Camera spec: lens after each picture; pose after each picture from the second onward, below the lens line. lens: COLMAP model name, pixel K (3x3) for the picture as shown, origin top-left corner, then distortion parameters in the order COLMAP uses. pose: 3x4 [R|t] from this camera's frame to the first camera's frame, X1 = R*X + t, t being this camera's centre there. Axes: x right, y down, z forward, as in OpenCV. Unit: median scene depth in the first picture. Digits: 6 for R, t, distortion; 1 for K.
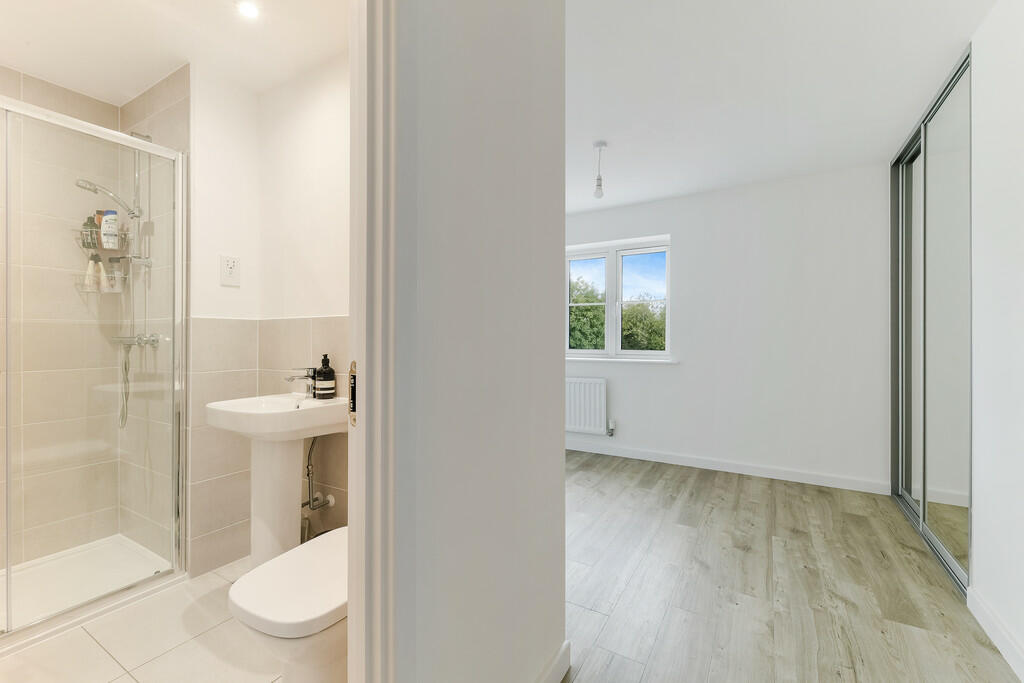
lens RADIAL K [[434.9, 0, 512.0], [0, 434.9, 341.5], [0, 0, 1]] dist [0.002761, -0.003594]
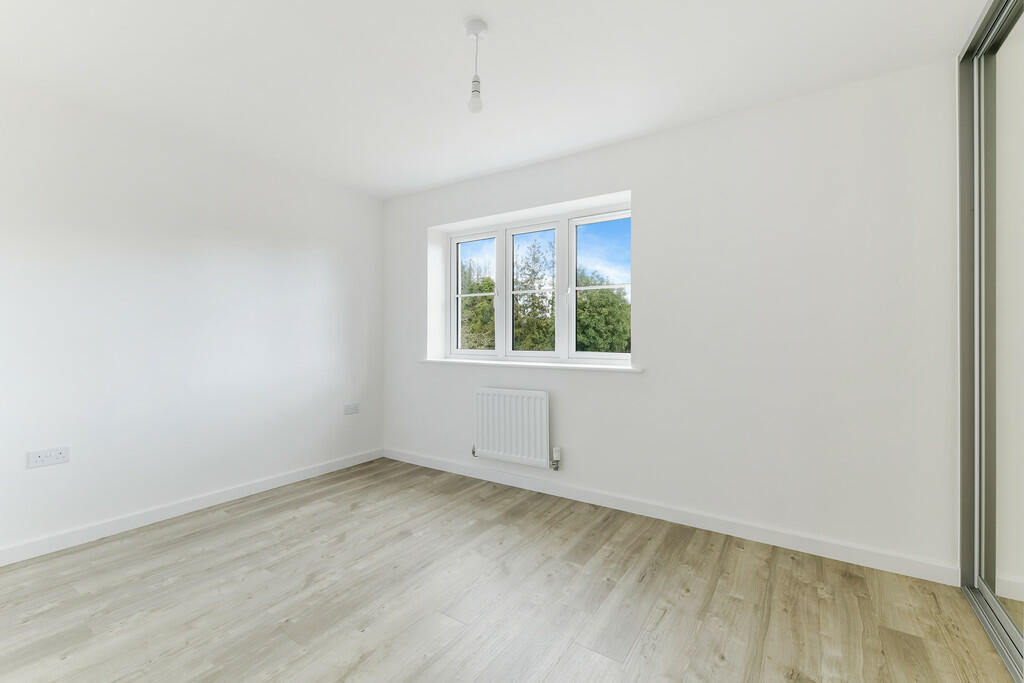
lens RADIAL K [[456.5, 0, 490.9], [0, 456.5, 340.8], [0, 0, 1]] dist [-0.023149, -0.000425]
pose [[0.997743, -0.002018, -0.067113, 0.120261], [0.002203, 0.999994, 0.002688, -0.001806], [0.067107, -0.002830, 0.997742, 0.161079]]
